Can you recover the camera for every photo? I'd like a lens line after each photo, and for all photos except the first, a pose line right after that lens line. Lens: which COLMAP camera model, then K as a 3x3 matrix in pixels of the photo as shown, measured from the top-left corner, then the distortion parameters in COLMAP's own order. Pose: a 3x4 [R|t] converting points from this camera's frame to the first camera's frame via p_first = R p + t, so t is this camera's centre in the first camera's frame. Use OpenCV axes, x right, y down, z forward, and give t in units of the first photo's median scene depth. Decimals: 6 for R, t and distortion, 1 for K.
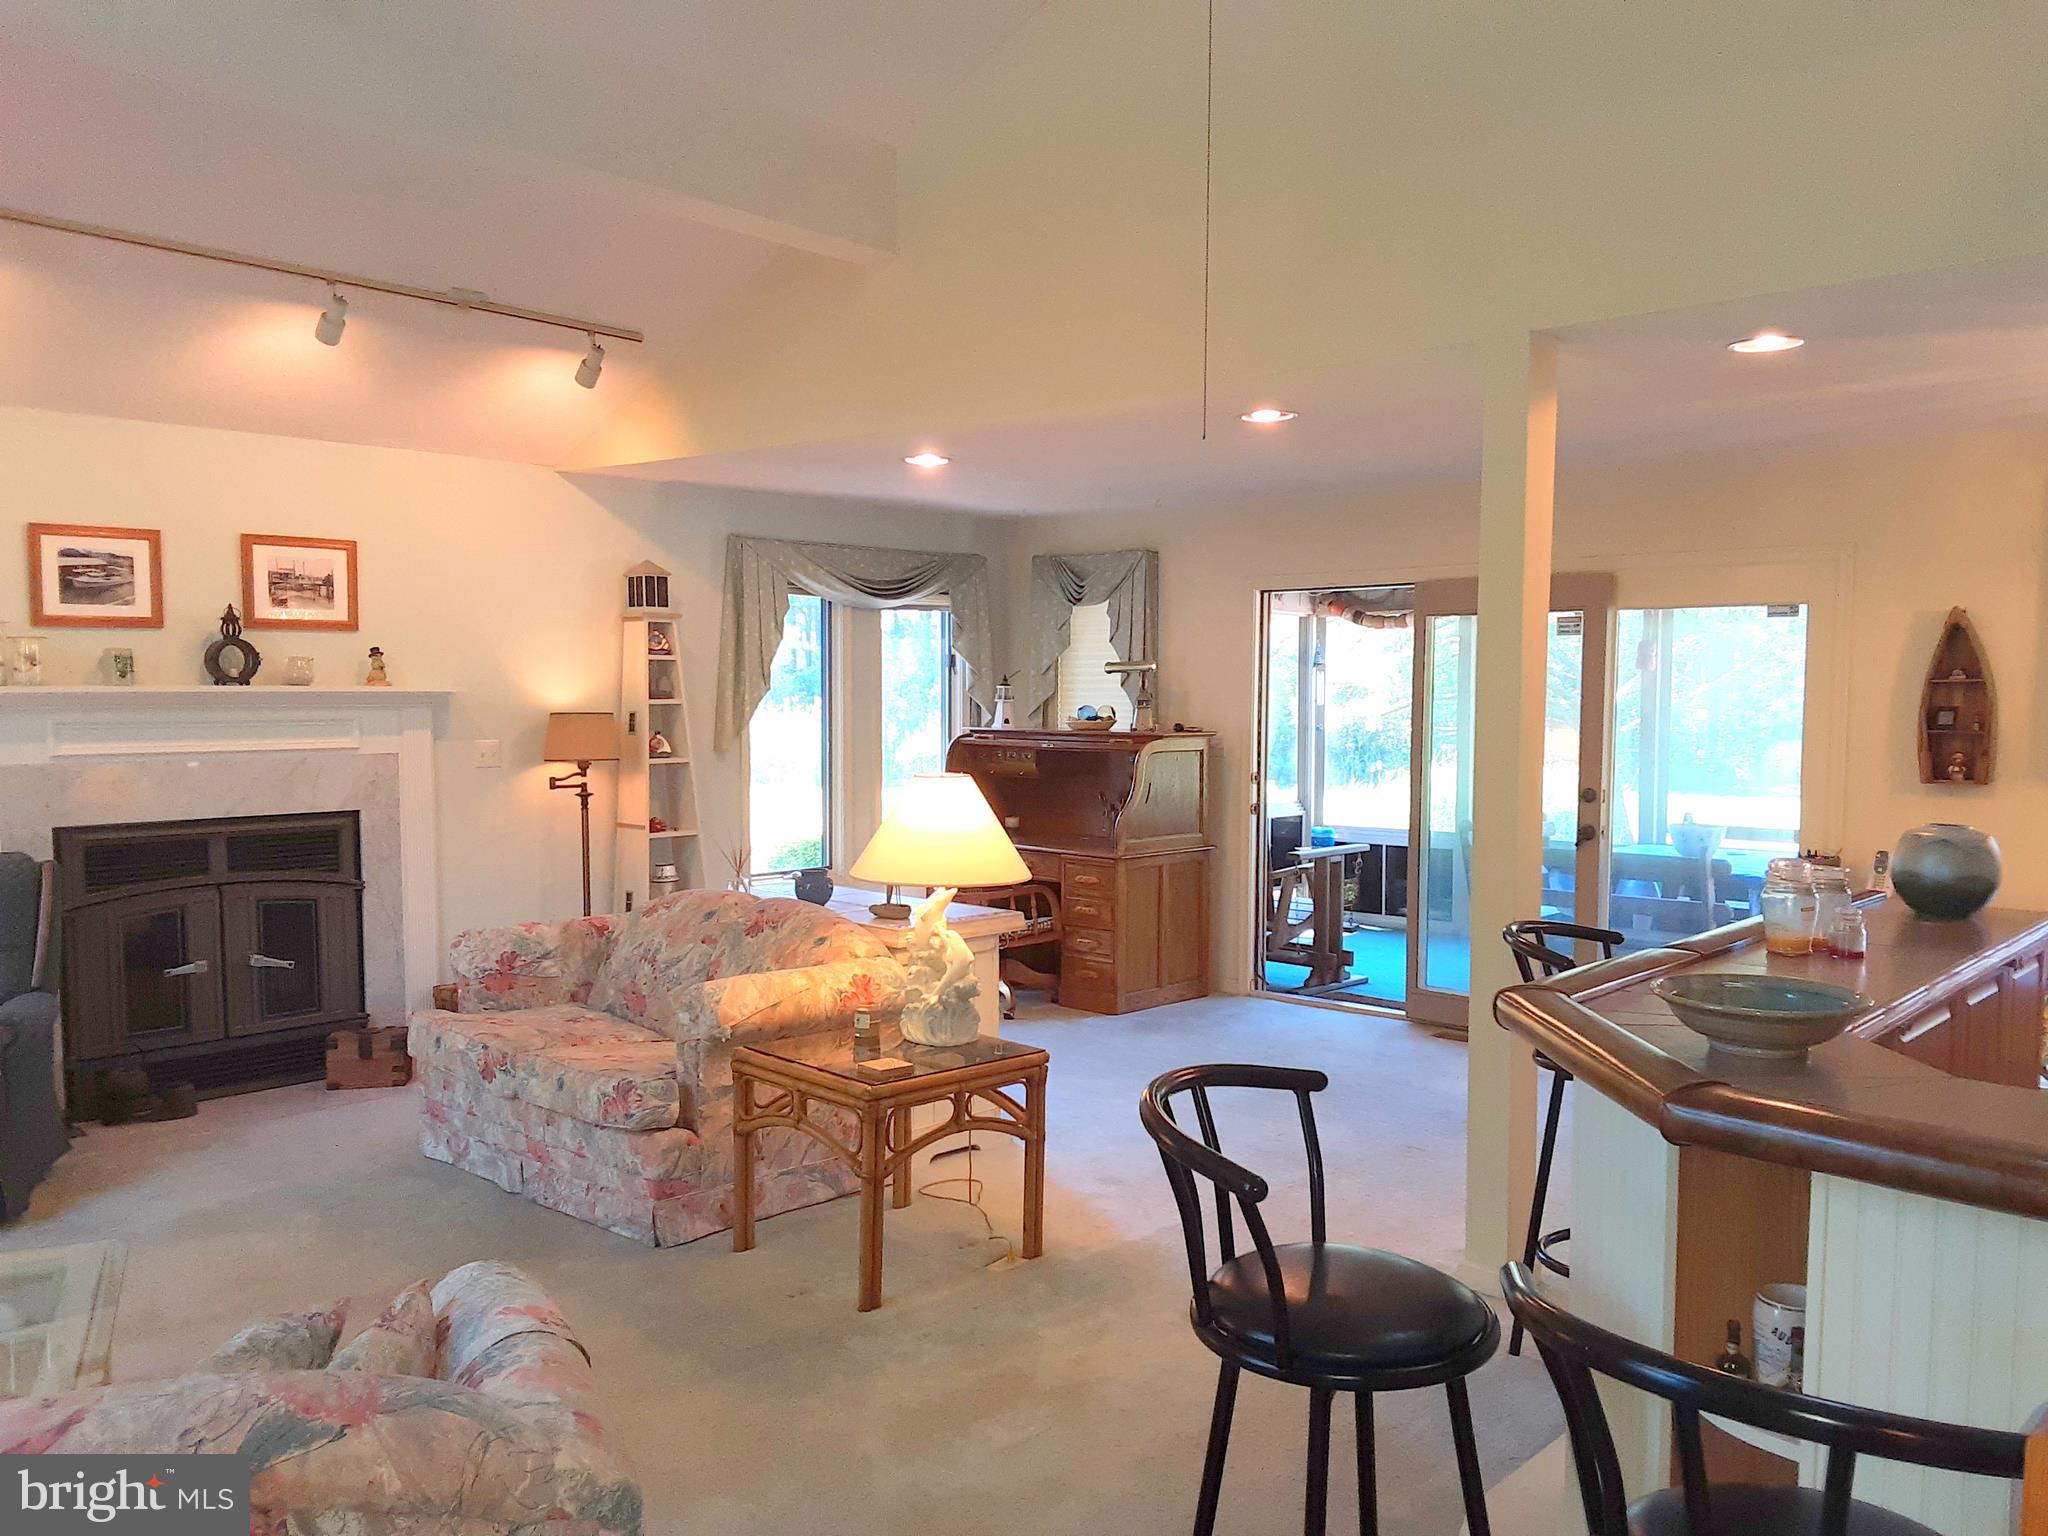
lens RADIAL K [[1638.4, 0, 1069.3], [0, 1638.4, 793.7], [0, 0, 1]] dist [0.113472, -0.184099]
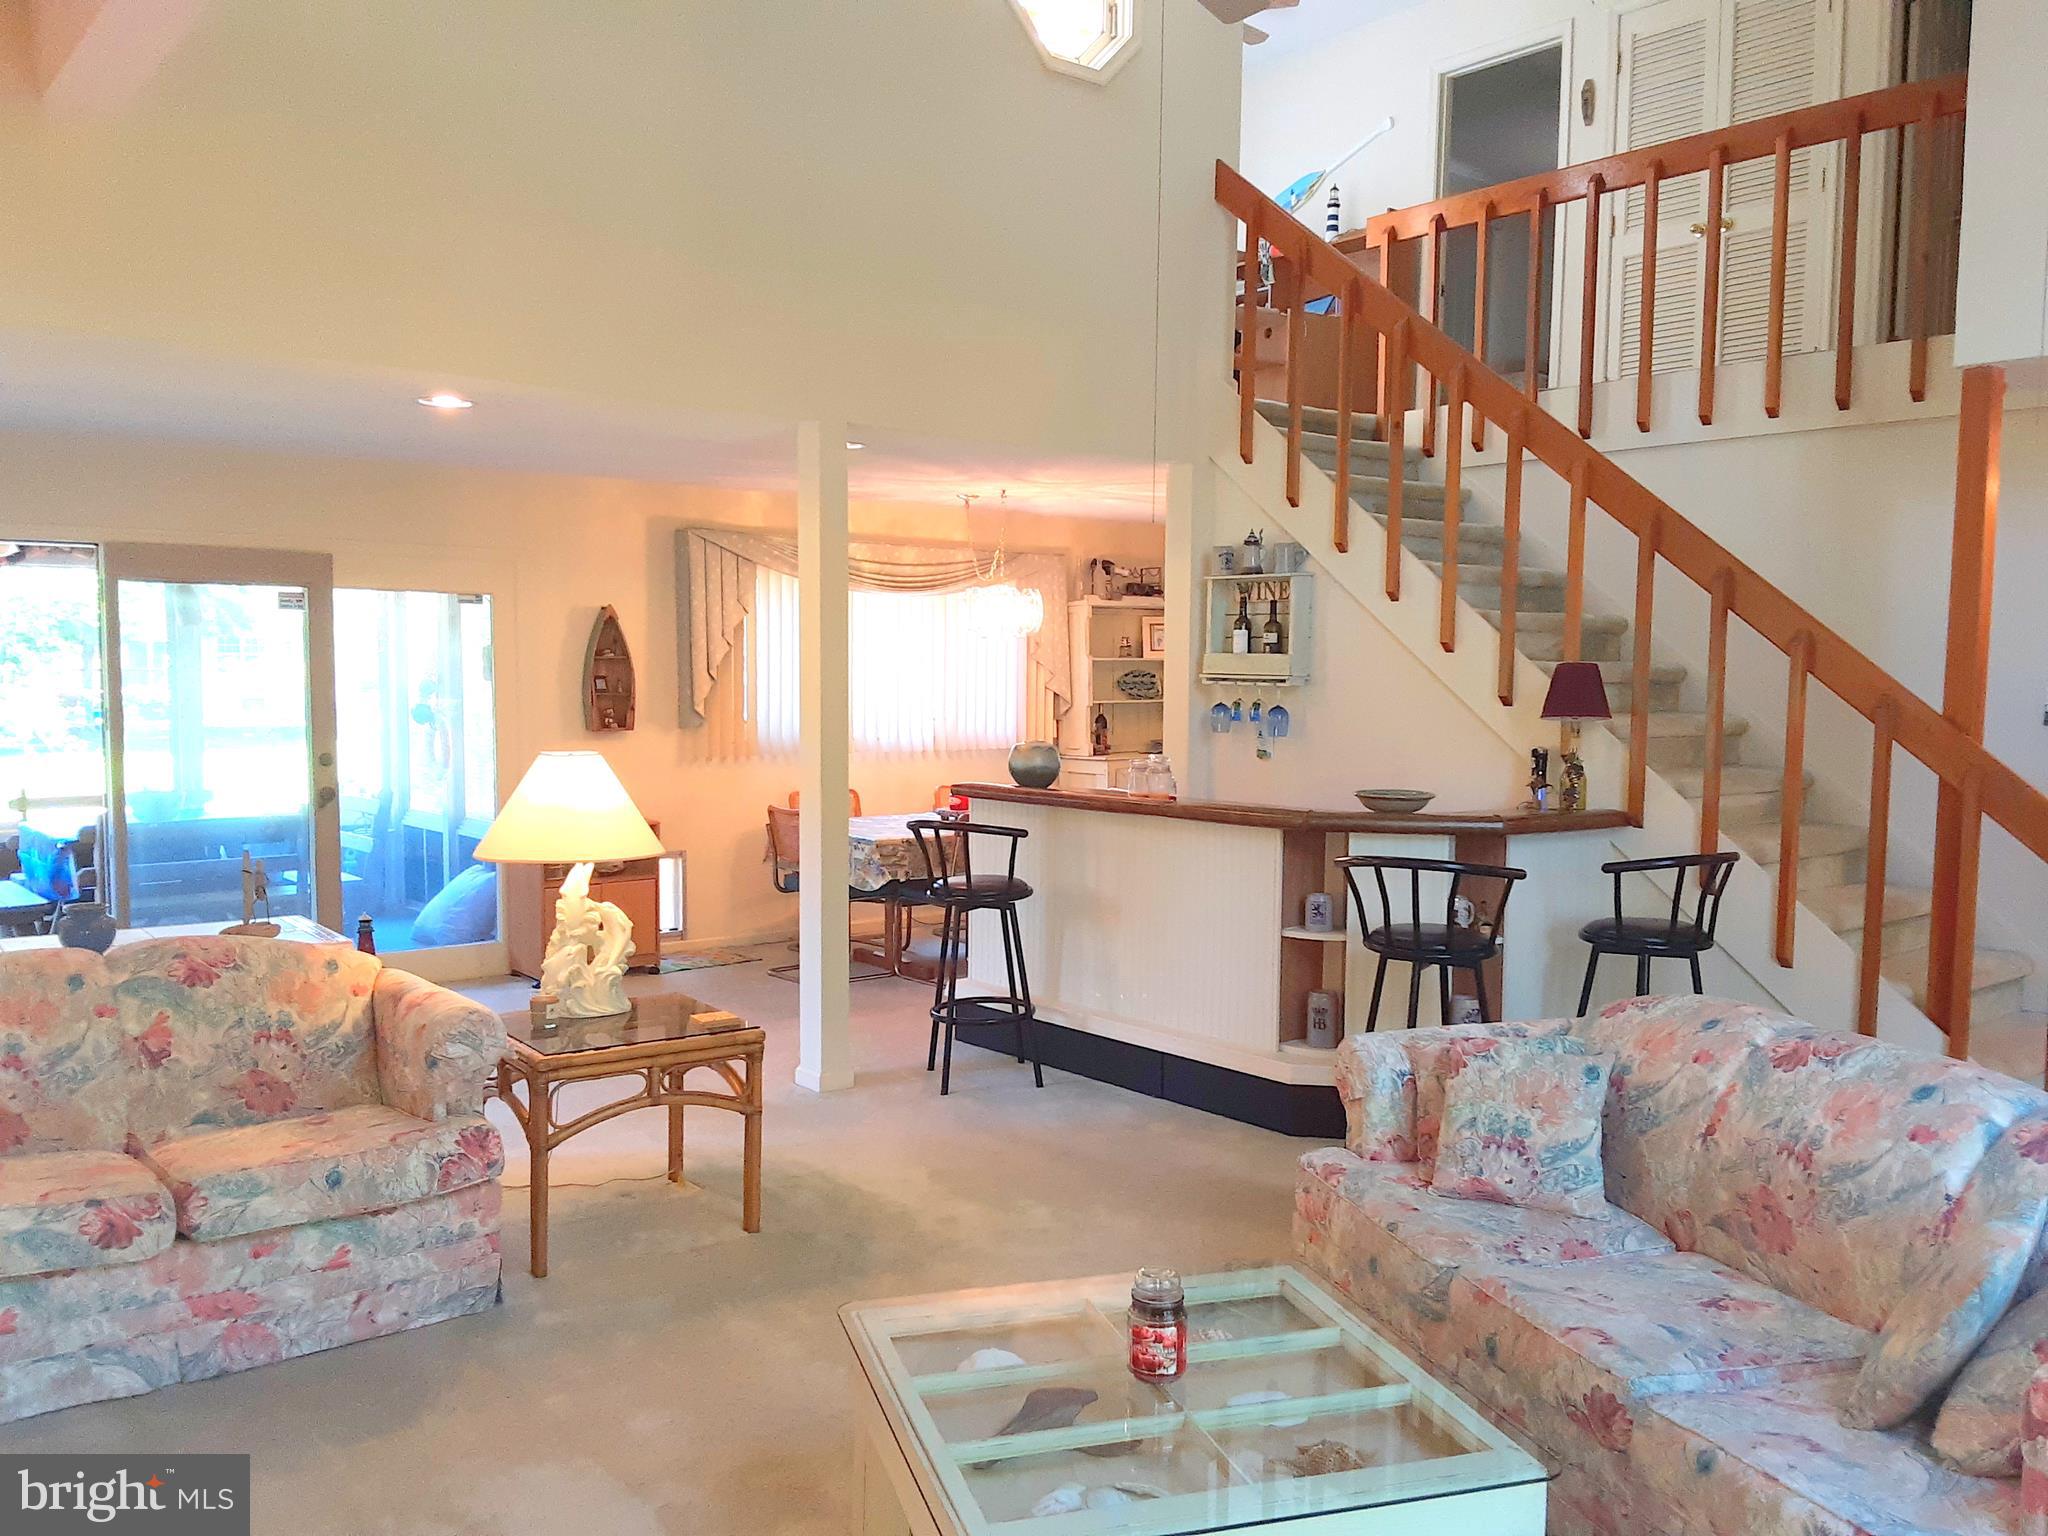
lens RADIAL K [[1638.4, 0, 1016.8], [0, 1638.4, 784.6], [0, 0, 1]] dist [0.113472, -0.184099]
pose [[0.160943, -0.075295, 0.984087, -0.742638], [0.055121, 0.996215, 0.067208, -0.032451], [-0.985423, 0.043427, 0.164484, 0.403895]]
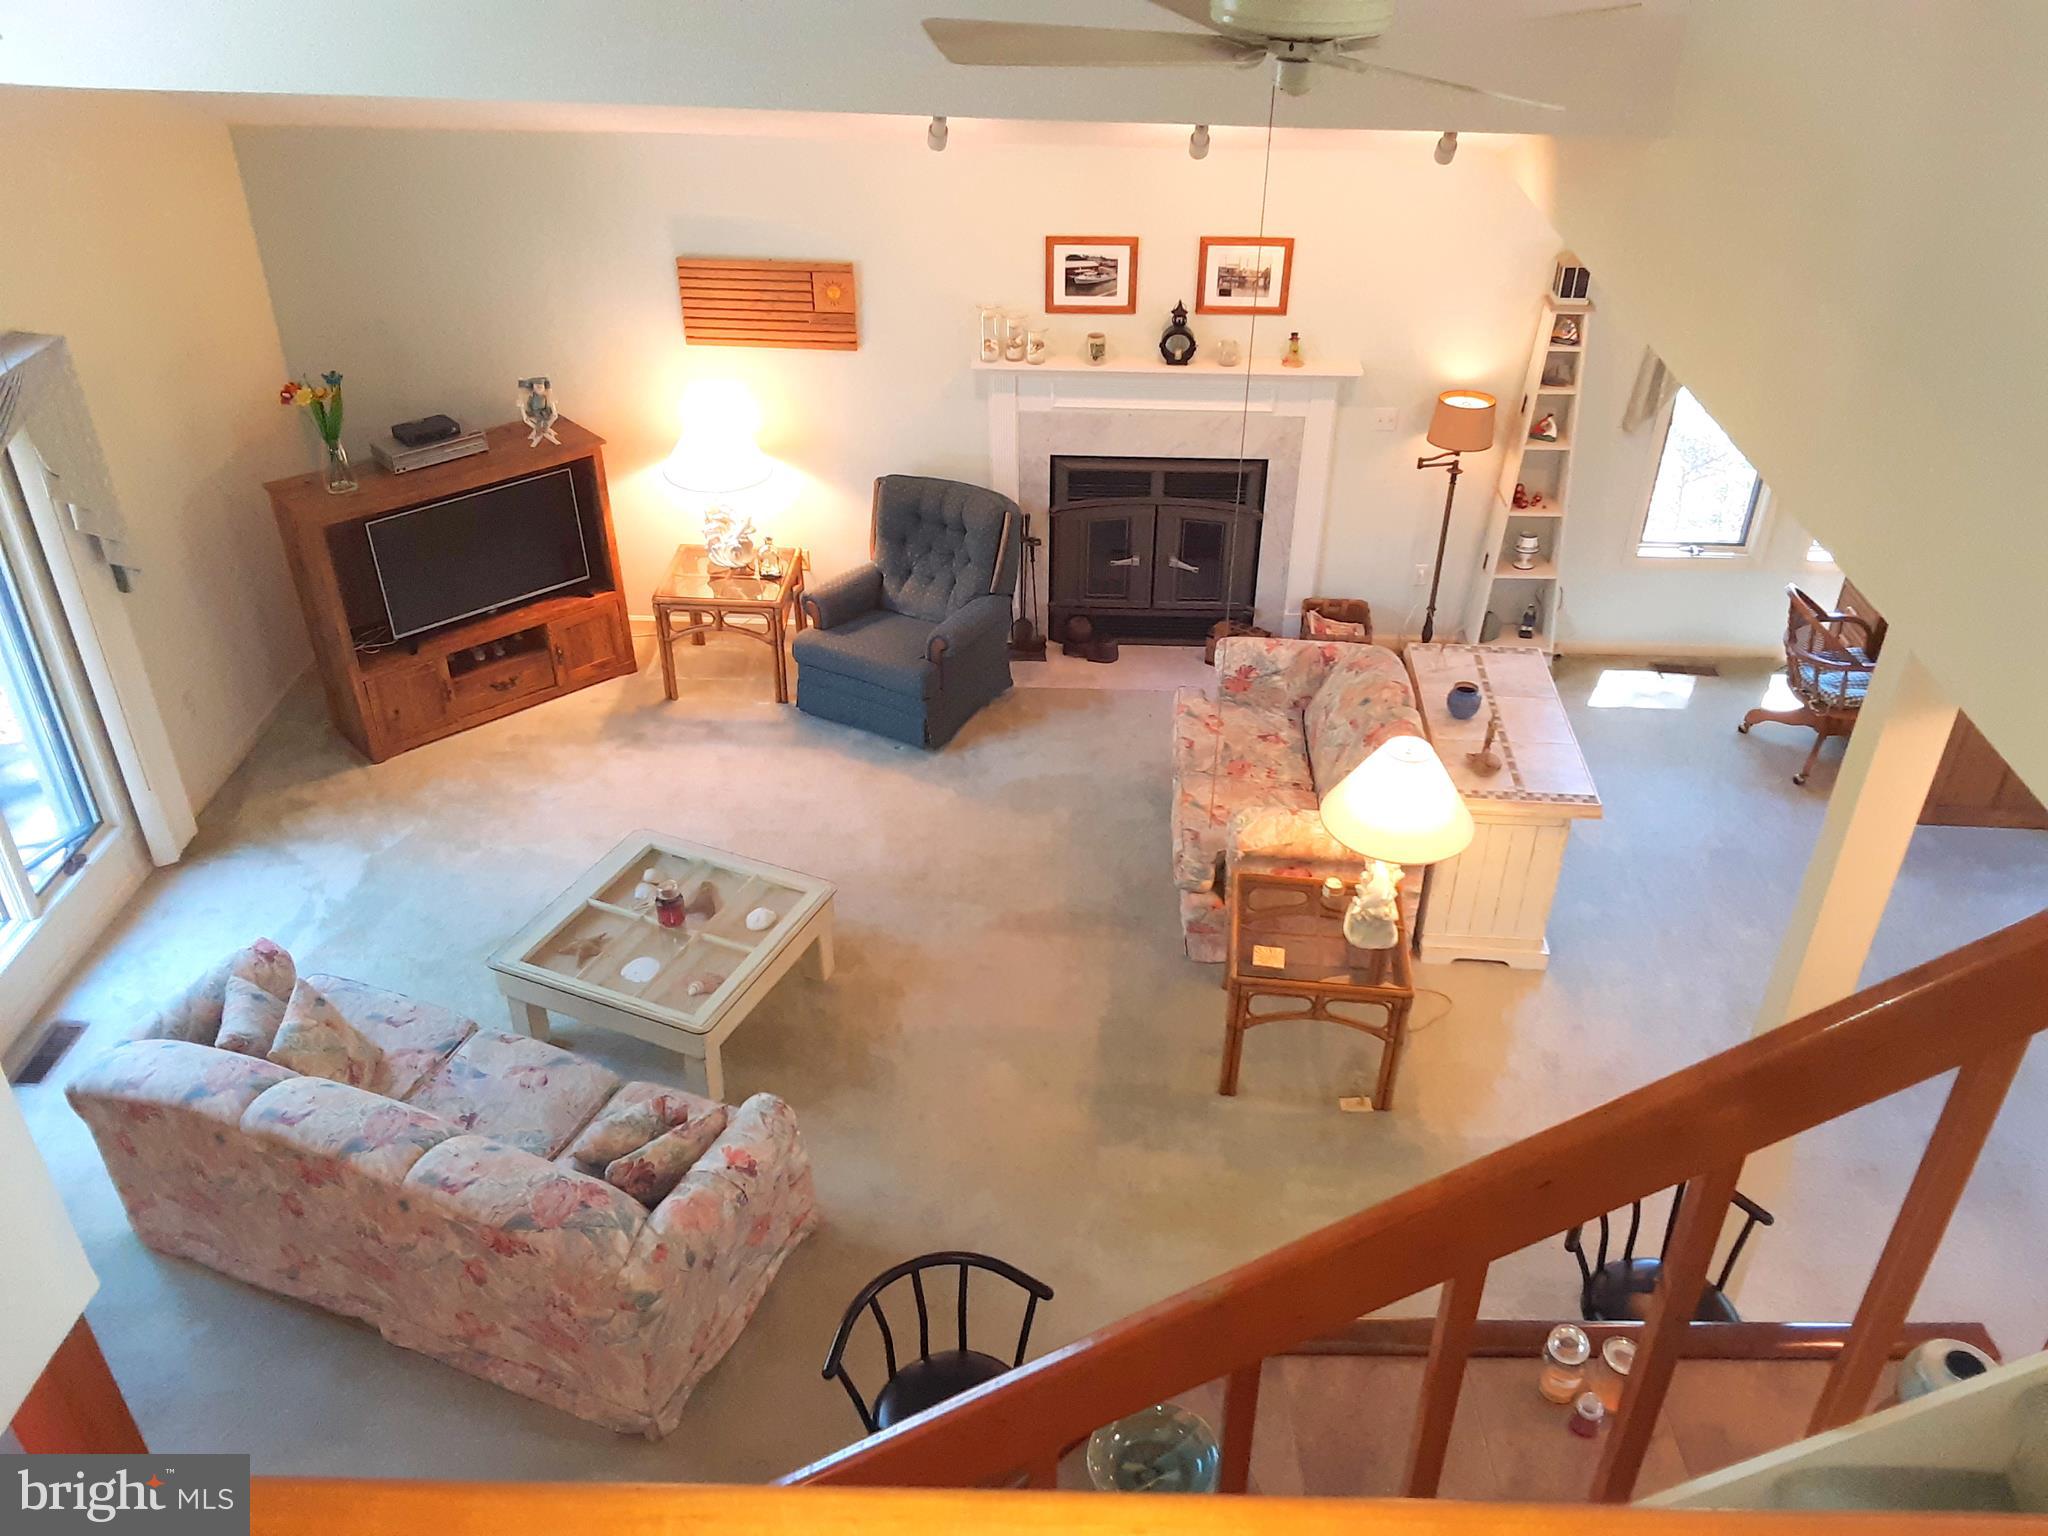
lens RADIAL K [[1638.4, 0, 1055.3], [0, 1638.4, 795.5], [0, 0, 1]] dist [0.113472, -0.184099]
pose [[0.647986, 0.426547, -0.631008, 0.368562], [-0.065527, 0.856622, 0.511767, -0.405934], [0.758828, -0.290270, 0.583030, 0.080865]]
